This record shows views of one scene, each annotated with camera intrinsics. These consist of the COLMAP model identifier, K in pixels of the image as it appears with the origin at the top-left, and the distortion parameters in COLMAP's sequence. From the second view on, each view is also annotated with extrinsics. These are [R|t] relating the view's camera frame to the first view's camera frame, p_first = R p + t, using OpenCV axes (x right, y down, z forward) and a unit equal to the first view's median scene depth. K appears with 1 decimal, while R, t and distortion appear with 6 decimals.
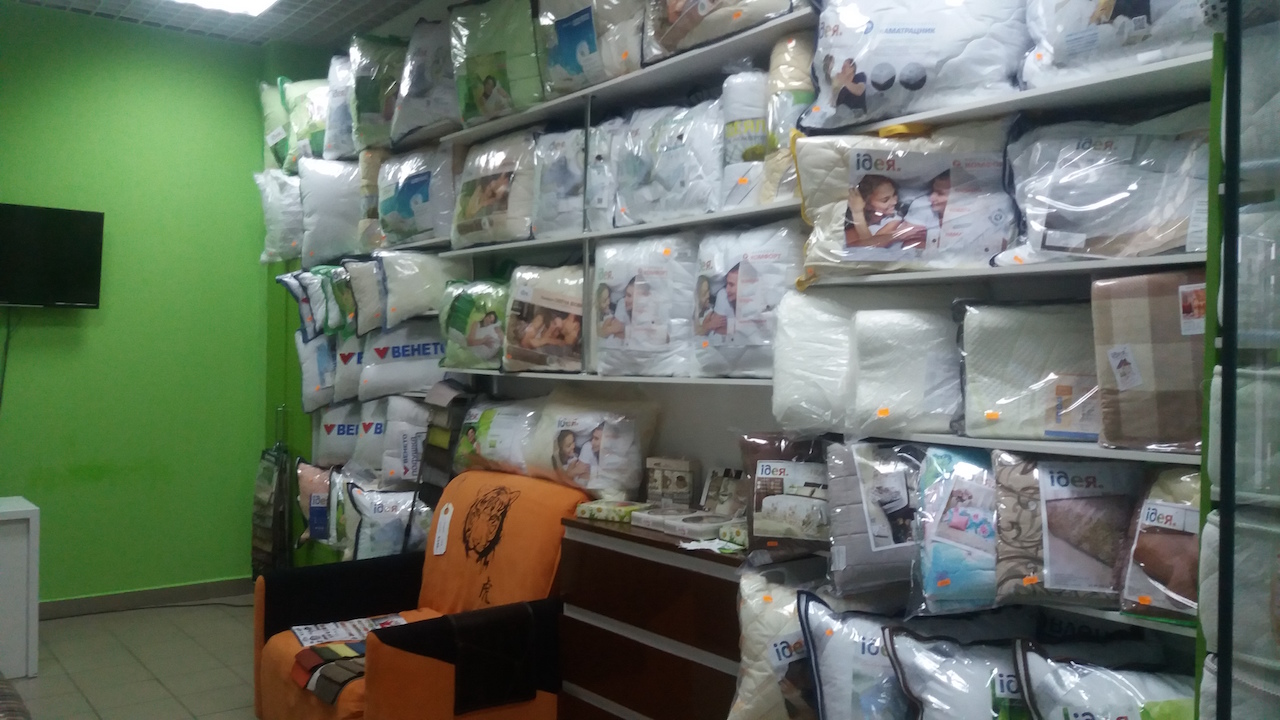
lens RADIAL K [[1079.0, 0, 639.8], [0, 1079.0, 340.3], [0, 0, 1]] dist [0.154601, -0.376267]
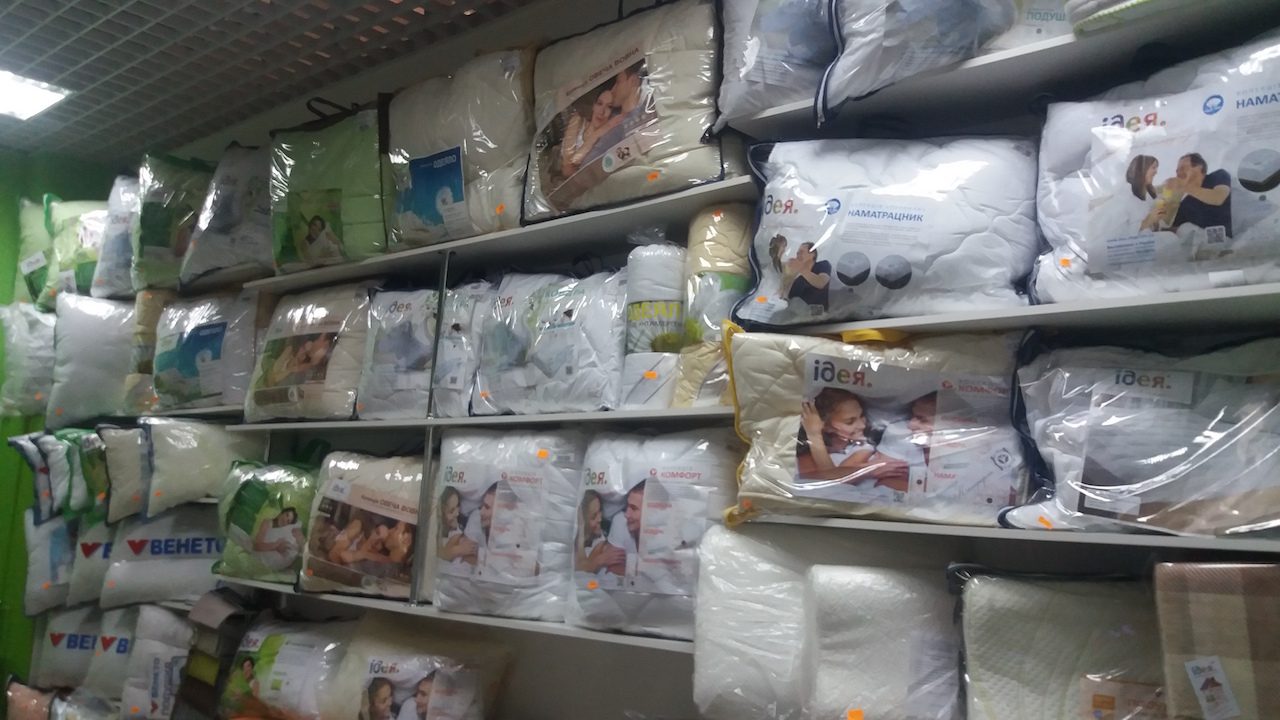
lens RADIAL K [[1079.0, 0, 639.8], [0, 1079.0, 340.3], [0, 0, 1]] dist [0.154601, -0.376267]
pose [[0.980122, 0.075179, 0.183598, -0.053782], [-0.048143, 0.987888, -0.147510, -0.049449], [-0.192464, 0.135739, 0.971871, 0.203223]]
